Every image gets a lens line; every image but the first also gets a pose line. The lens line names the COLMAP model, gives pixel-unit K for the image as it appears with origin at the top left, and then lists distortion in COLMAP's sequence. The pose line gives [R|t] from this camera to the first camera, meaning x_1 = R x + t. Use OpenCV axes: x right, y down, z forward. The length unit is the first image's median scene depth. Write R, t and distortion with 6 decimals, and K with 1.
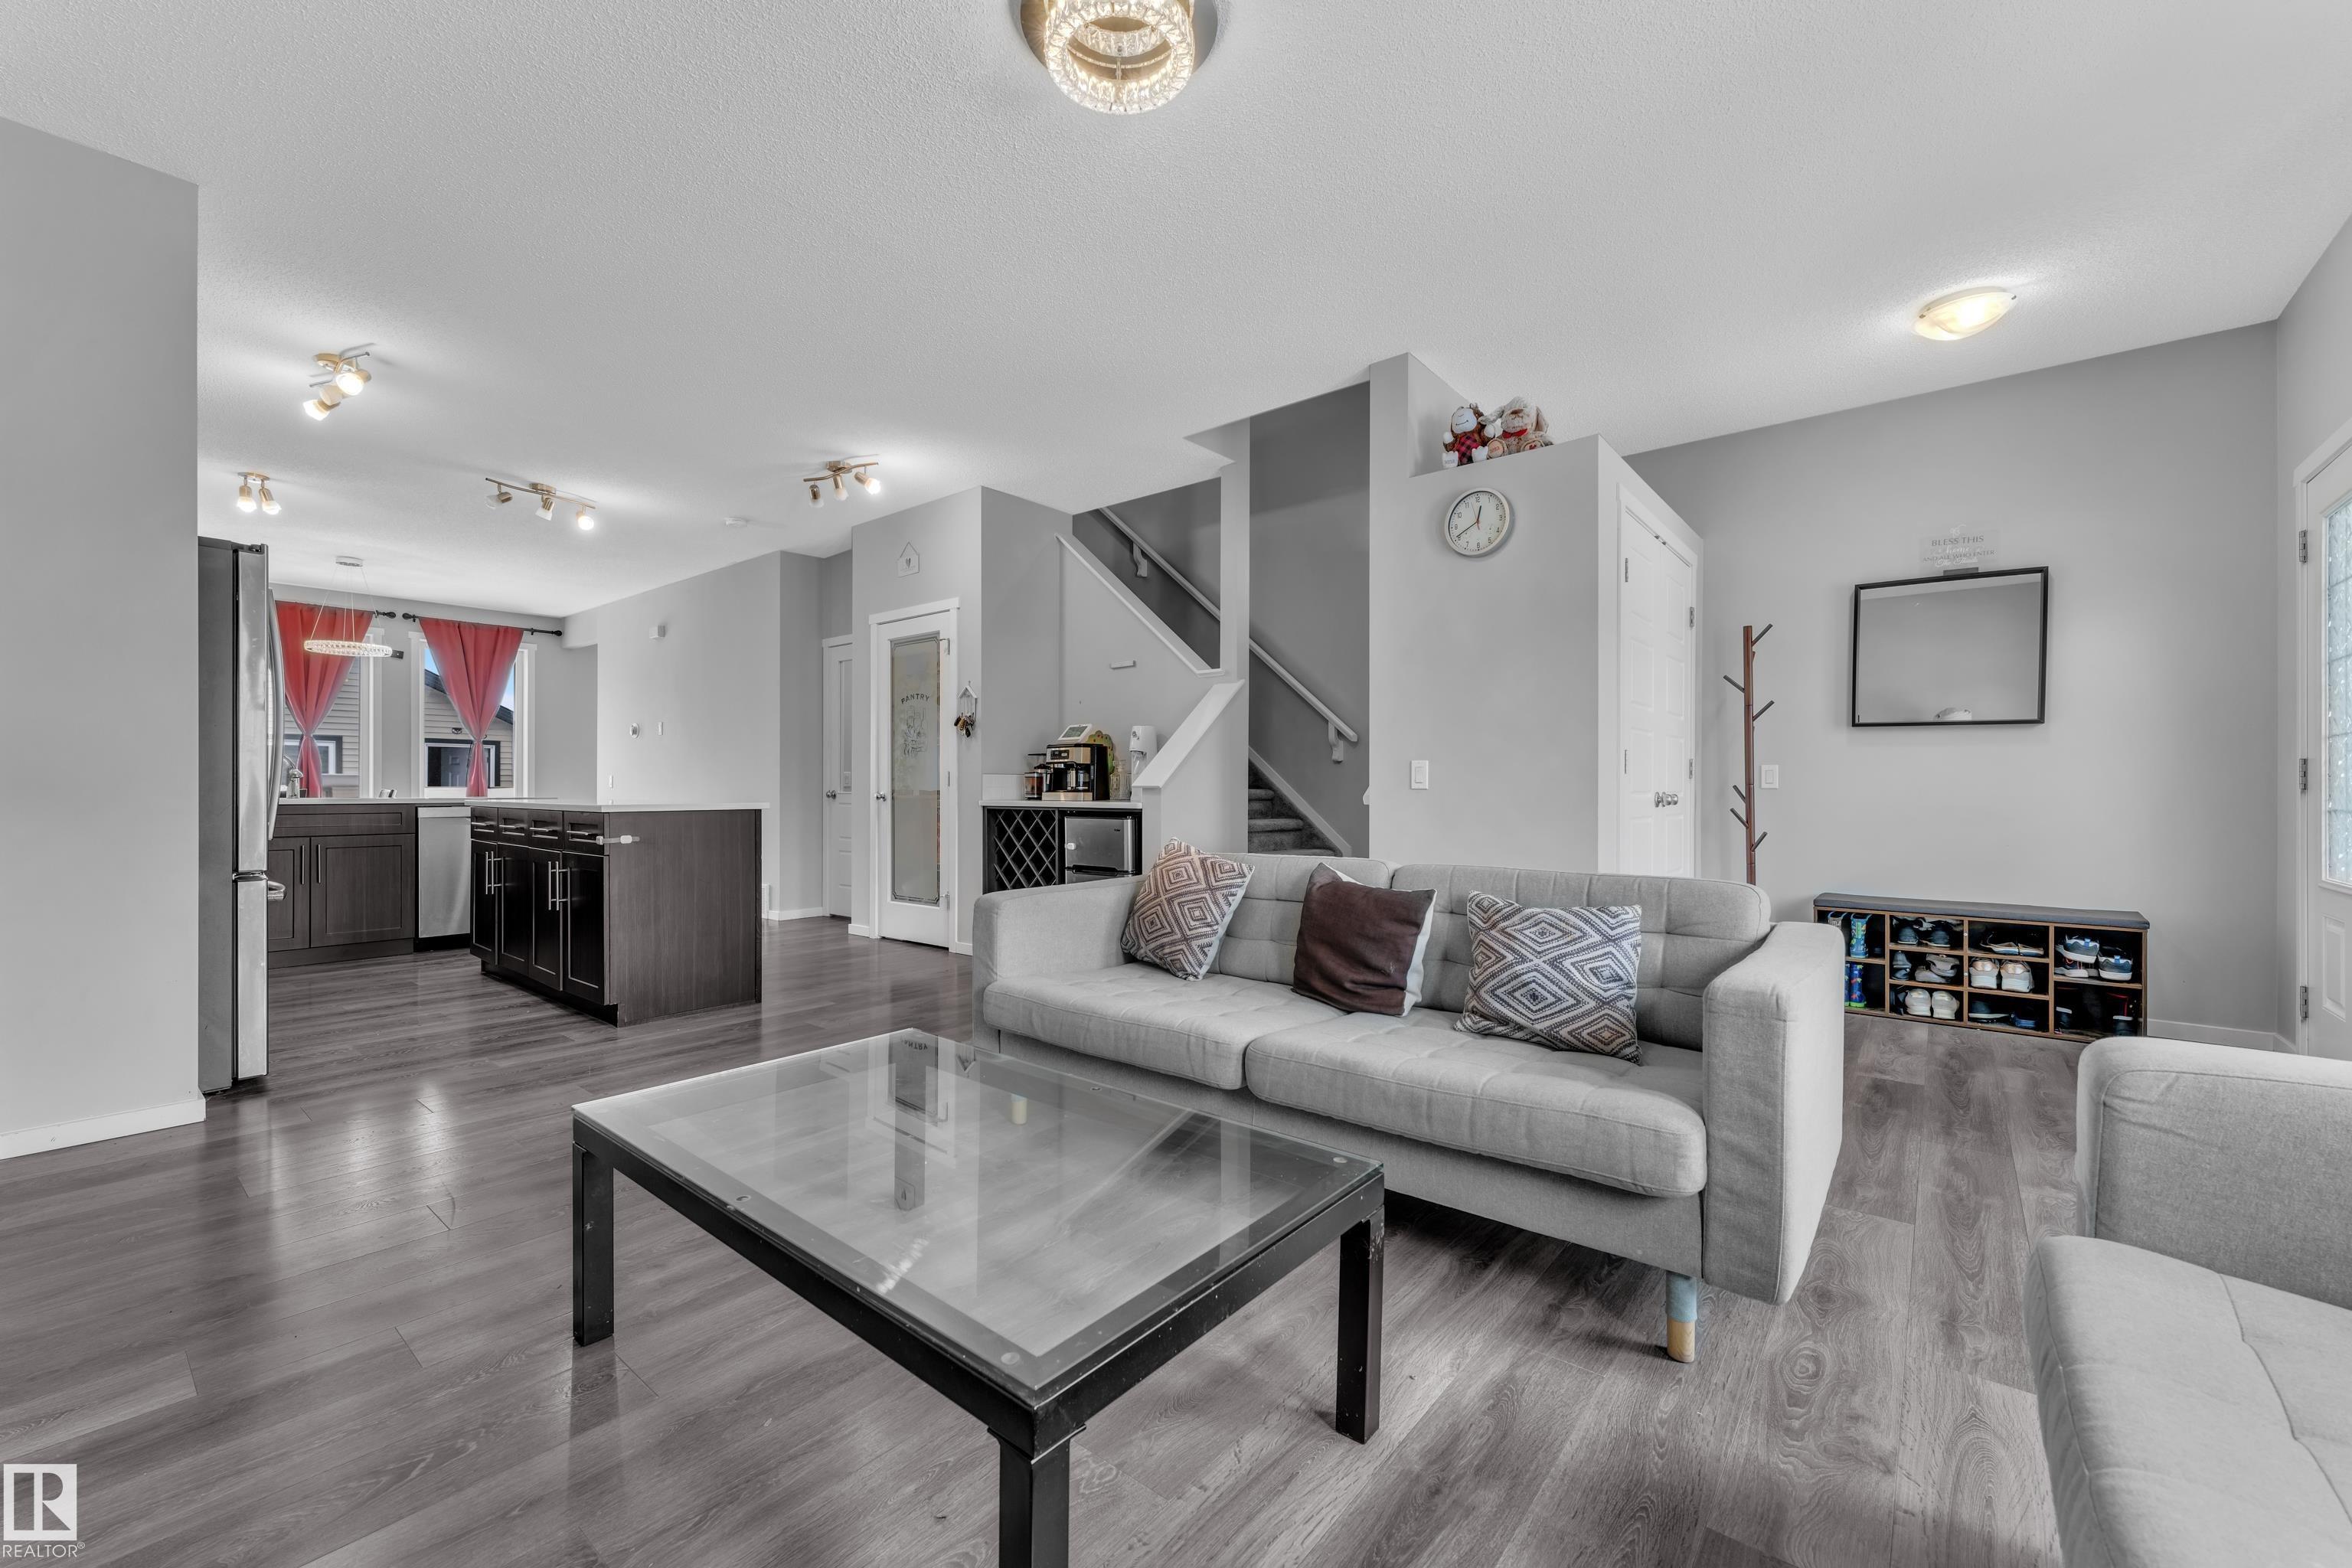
lens RADIAL K [[955.3, 0, 1173.1], [0, 955.3, 787.7], [0, 0, 1]] dist [-0.000284, 0.000594]
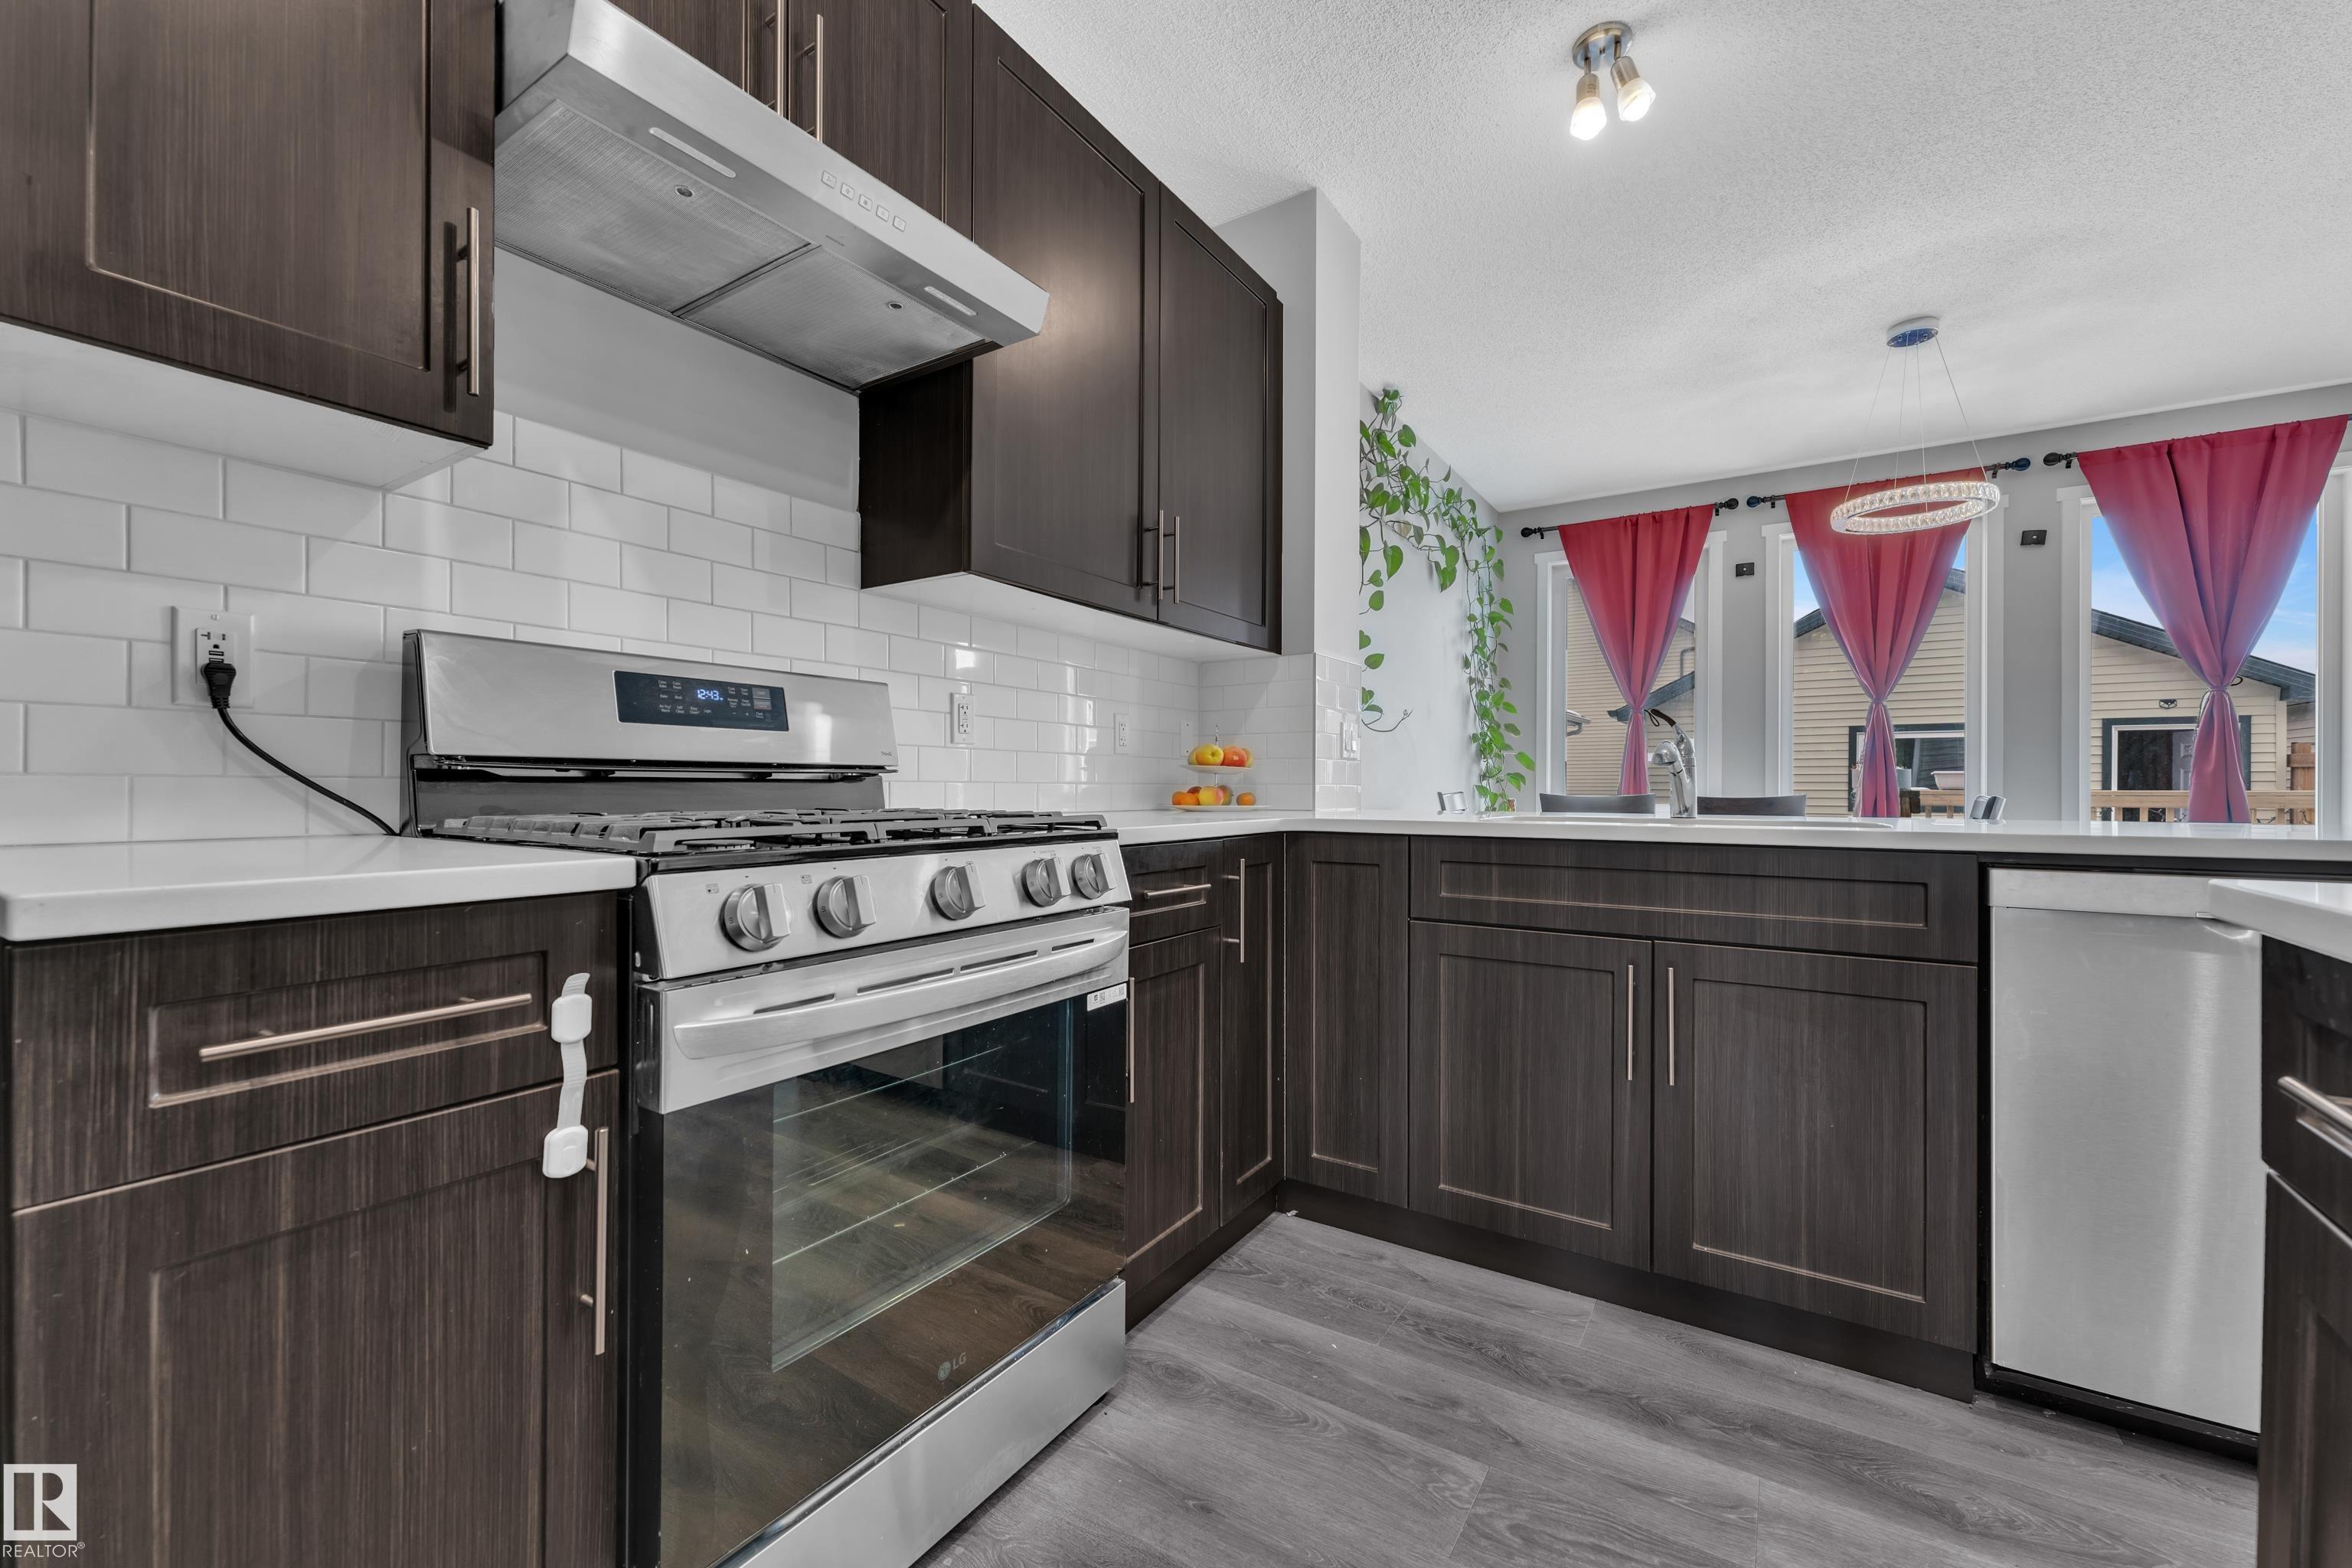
lens RADIAL K [[955.3, 0, 1176.6], [0, 955.3, 786.2], [0, 0, 1]] dist [-0.000284, 0.000594]
pose [[0.124109, -0.000467, -0.992269, -0.571137], [-0.004329, 0.999990, -0.001012, -0.001550], [0.992259, 0.004421, 0.124105, 0.764744]]
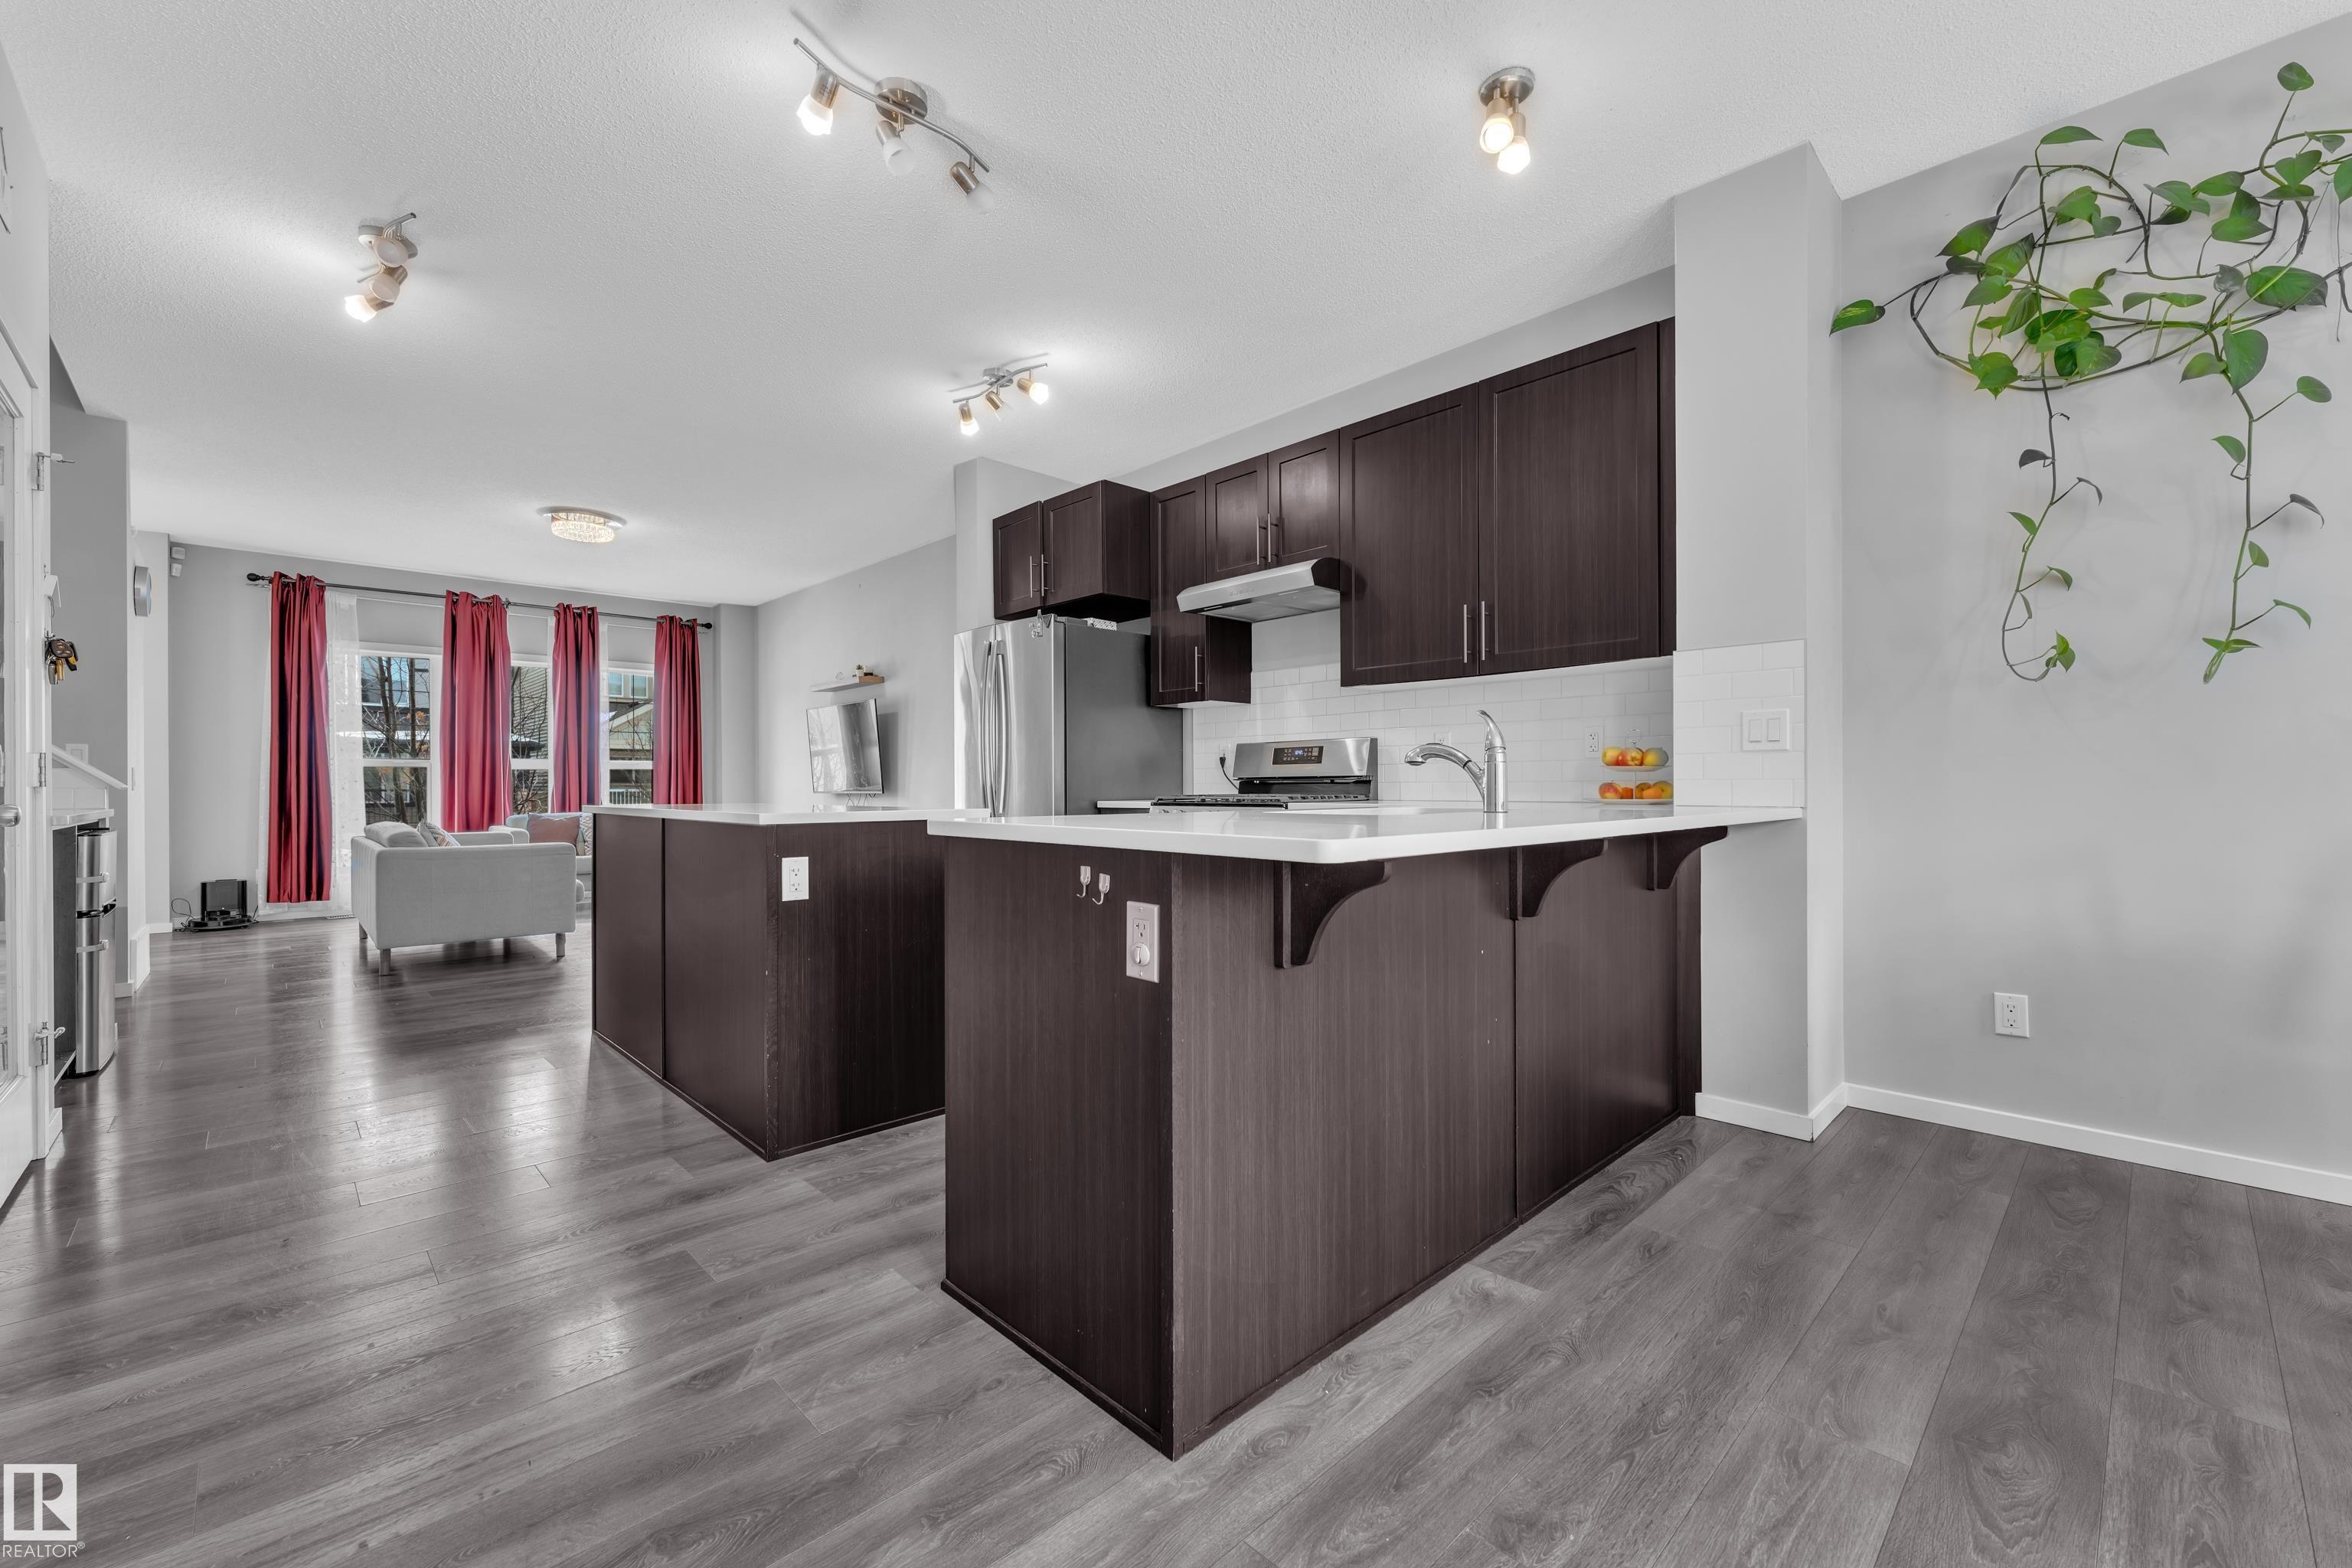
lens RADIAL K [[955.3, 0, 1177.0], [0, 955.3, 777.3], [0, 0, 1]] dist [-0.000284, 0.000594]
pose [[-0.995349, 0.004734, 0.096219, -0.797171], [0.004090, 0.999968, -0.006888, -0.000916], [-0.096249, -0.006463, -0.995336, 1.394434]]
